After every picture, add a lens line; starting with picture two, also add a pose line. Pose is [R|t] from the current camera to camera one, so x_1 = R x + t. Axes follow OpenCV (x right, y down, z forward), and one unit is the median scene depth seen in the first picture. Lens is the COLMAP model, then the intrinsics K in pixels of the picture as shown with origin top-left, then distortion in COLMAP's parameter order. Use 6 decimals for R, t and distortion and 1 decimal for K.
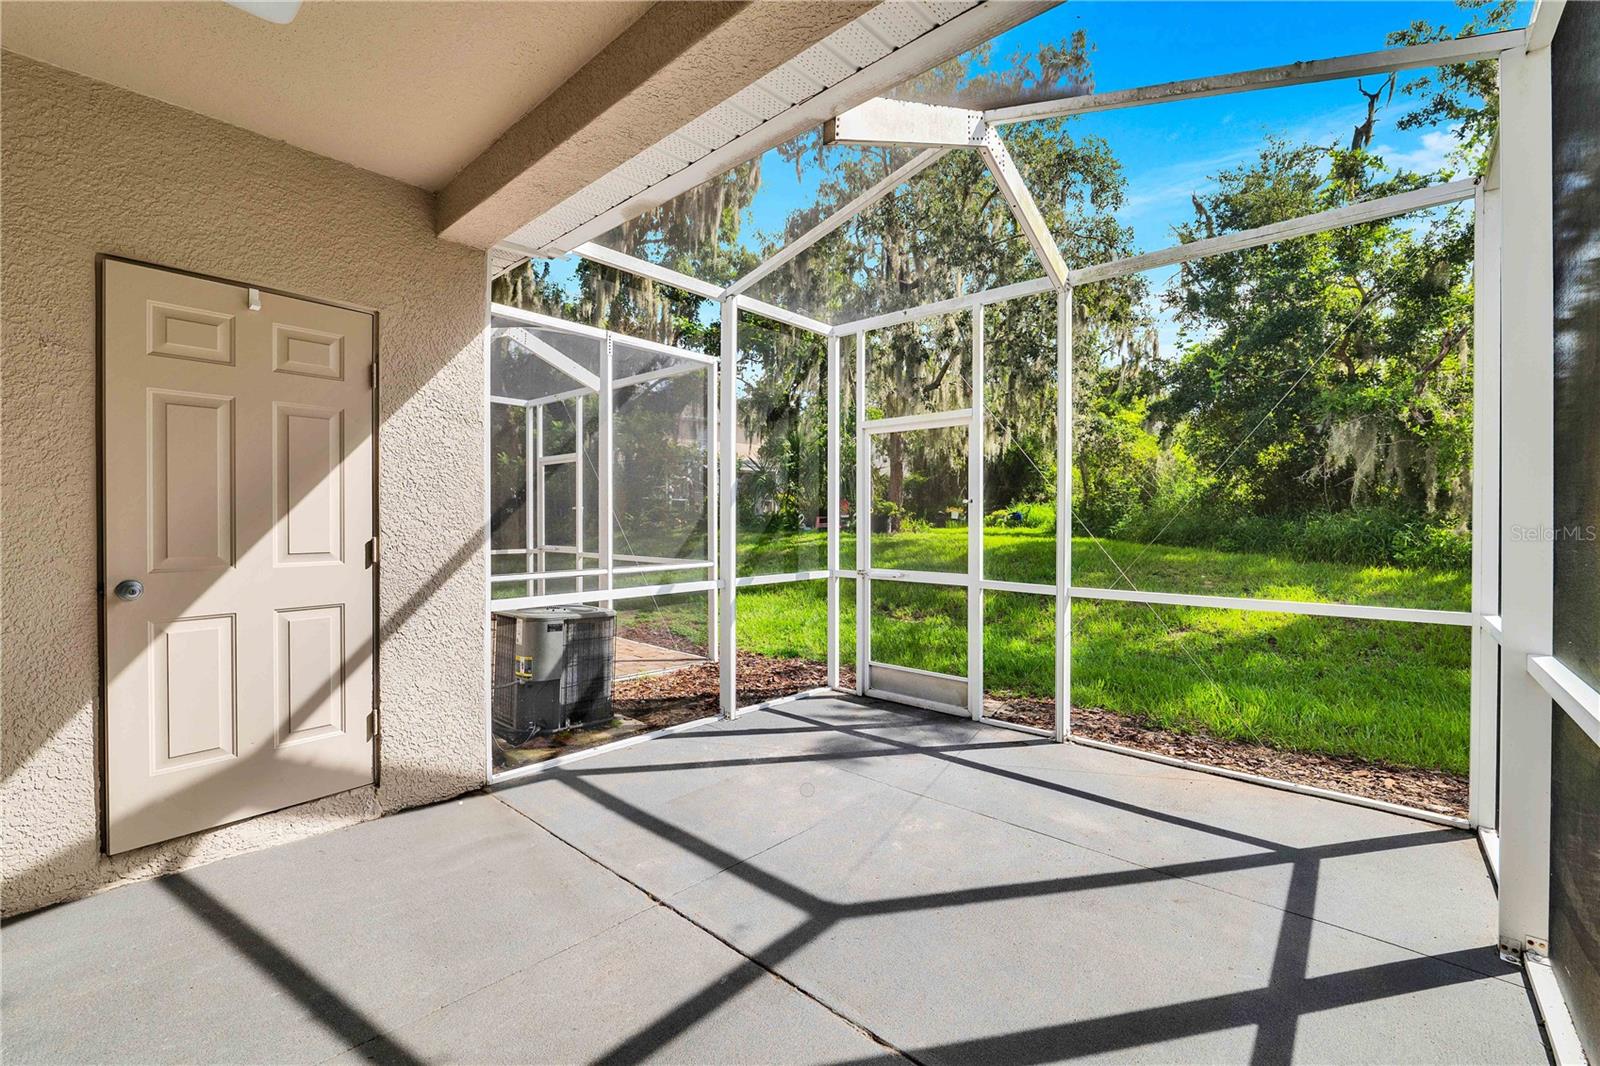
lens RADIAL K [[655.8, 0, 802.3], [0, 655.8, 523.5], [0, 0, 1]] dist [-0.001593, -0.000172]
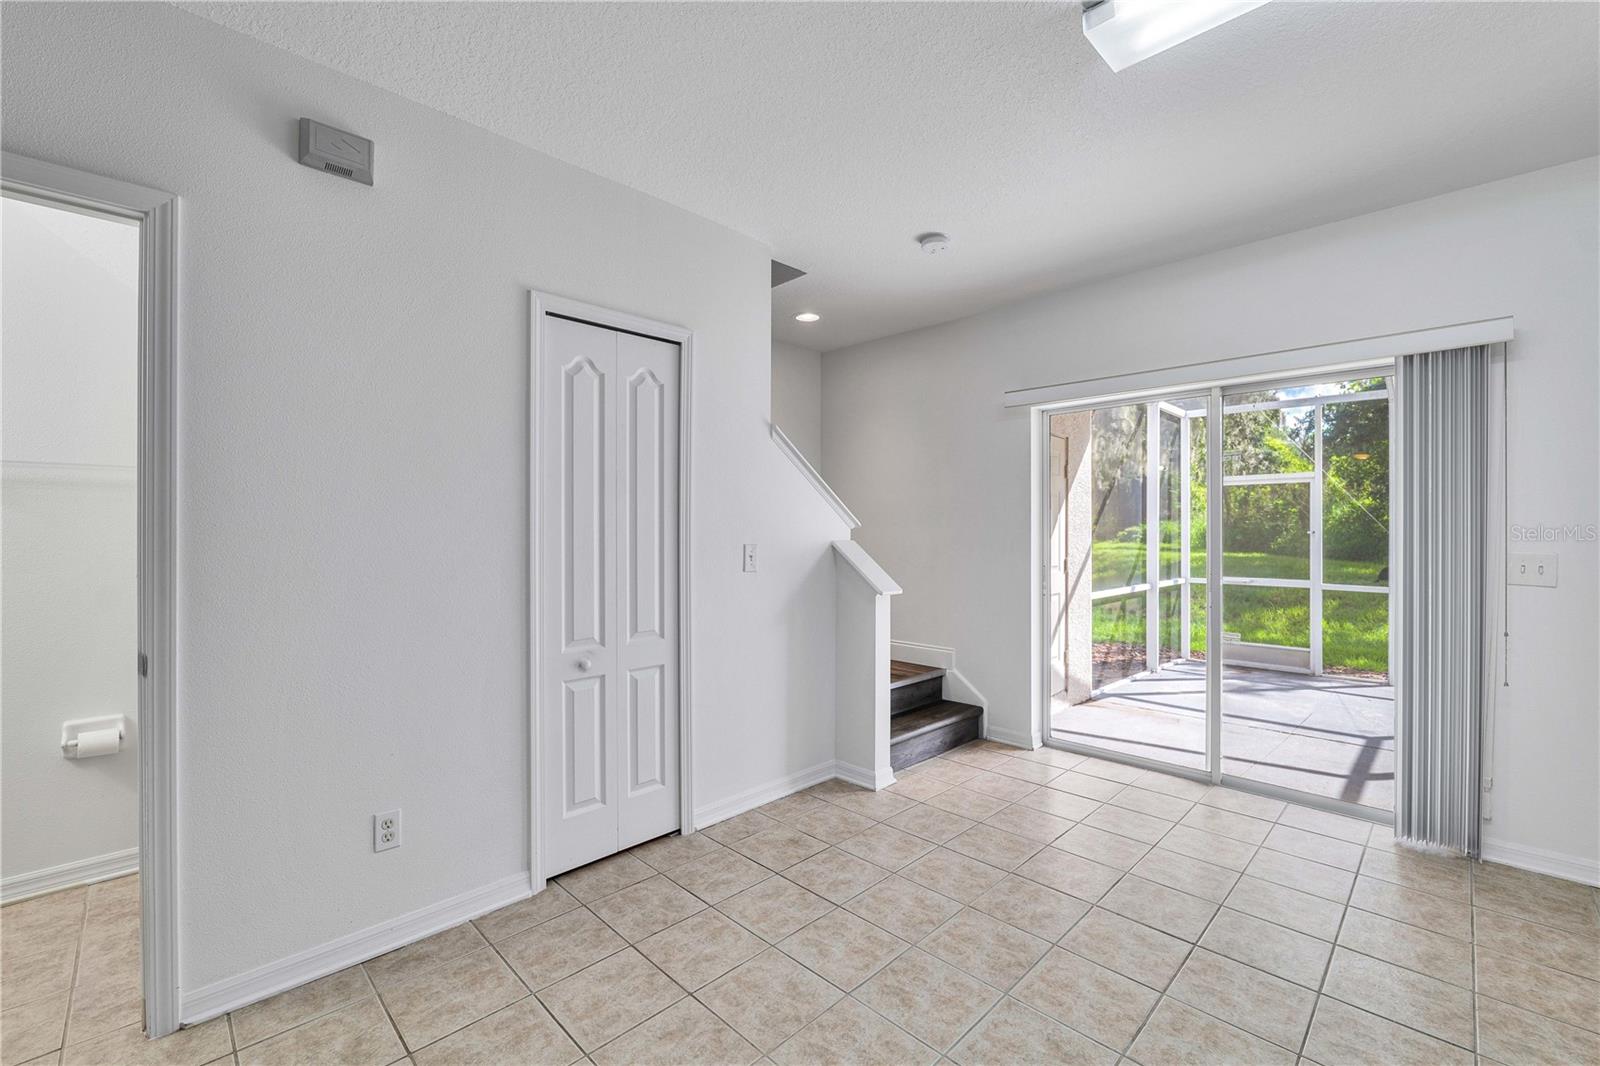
lens RADIAL K [[667.0, 0, 800.0], [0, 667.0, 533.0], [0, 0, 1]] dist [-0.001686, -0.000279]
pose [[0.998452, -0.002502, -0.055561, -0.728902], [0.002332, 0.999992, -0.003131, -0.026384], [0.055568, 0.002997, 0.998450, -0.528796]]
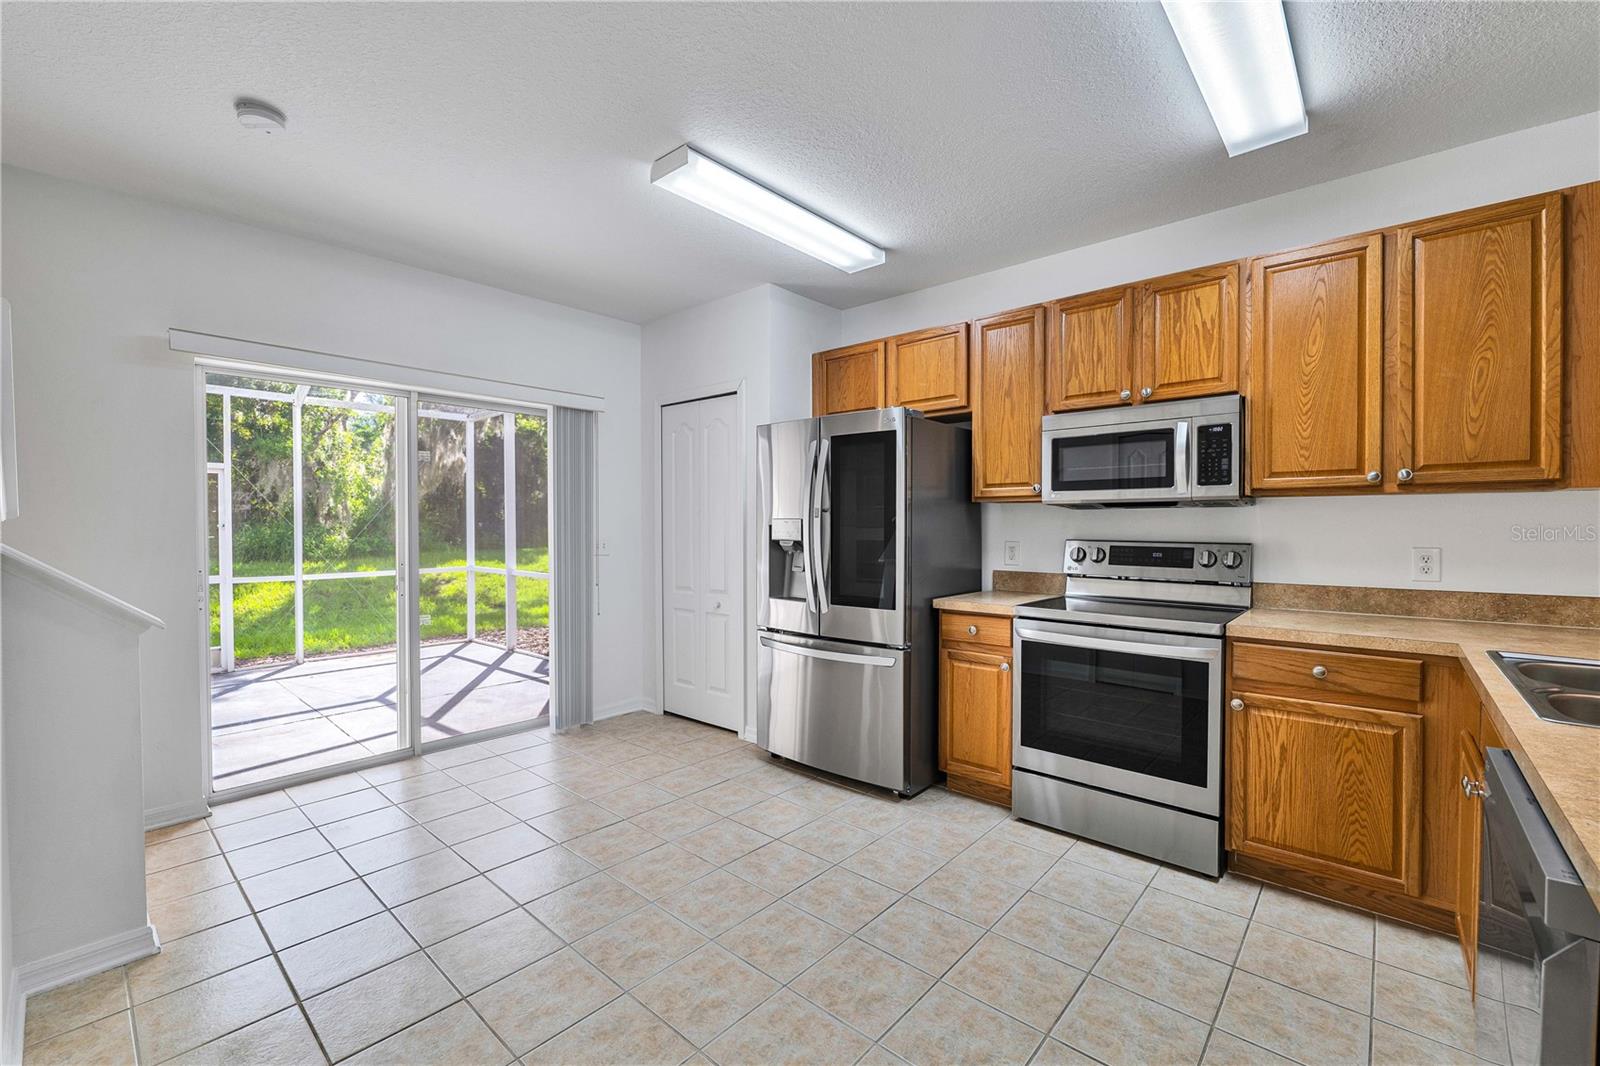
lens RADIAL K [[667.0, 0, 800.0], [0, 667.0, 533.0], [0, 0, 1]] dist [-0.001686, -0.000279]
pose [[0.010017, -0.018157, 0.999785, -1.056852], [0.008608, 0.999800, 0.018071, -0.028917], [-0.999913, 0.008425, 0.010172, -0.278453]]
